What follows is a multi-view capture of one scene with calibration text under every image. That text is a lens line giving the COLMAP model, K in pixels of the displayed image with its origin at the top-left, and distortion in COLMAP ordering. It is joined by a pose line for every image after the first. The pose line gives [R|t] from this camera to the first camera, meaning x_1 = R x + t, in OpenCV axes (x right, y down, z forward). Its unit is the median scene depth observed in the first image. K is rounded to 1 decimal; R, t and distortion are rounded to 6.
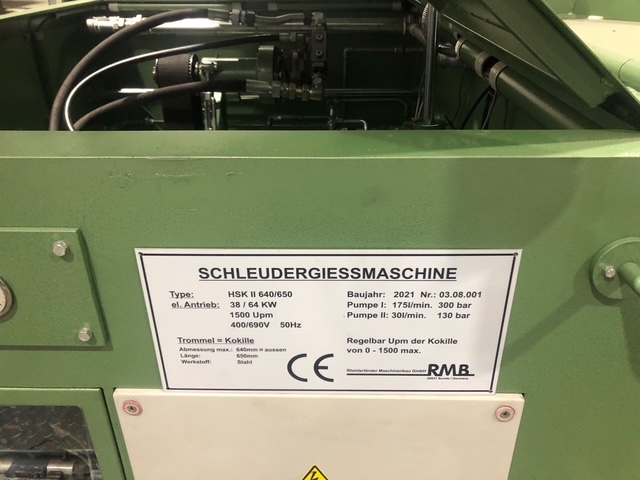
lens RADIAL K [[525.7, 0, 320.2], [0, 525.7, 240.5], [0, 0, 1]] dist [0.044851, -0.038996]
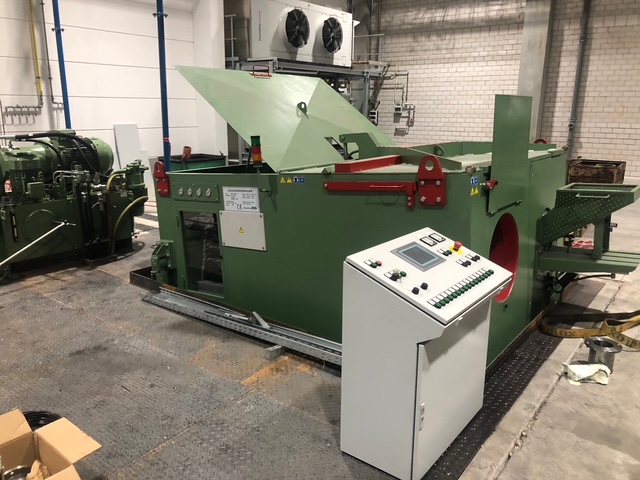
lens RADIAL K [[525.7, 0, 317.0], [0, 525.7, 235.2], [0, 0, 1]] dist [0.044851, -0.038996]
pose [[0.810676, 0.080473, -0.579939, 4.976682], [-0.238684, 0.949890, -0.201840, 1.798466], [0.534635, 0.302049, 0.789260, -3.887451]]
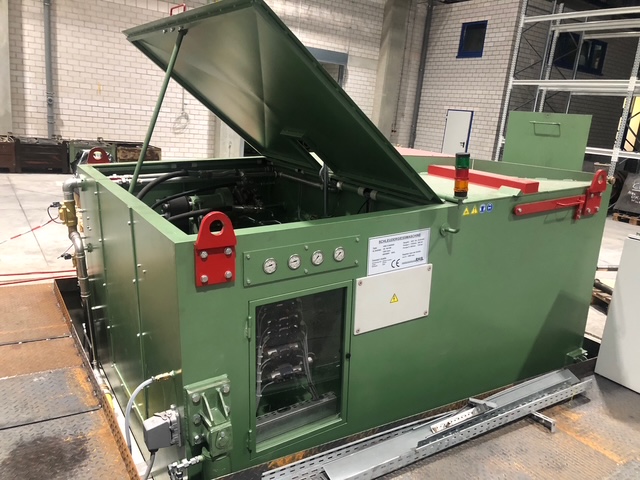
lens RADIAL K [[525.7, 0, 322.4], [0, 525.7, 243.8], [0, 0, 1]] dist [0.044851, -0.038996]
pose [[0.824652, -0.128346, 0.550887, -2.970384], [0.236088, 0.963128, -0.129022, 0.519793], [-0.514015, 0.236456, 0.824546, -2.360702]]
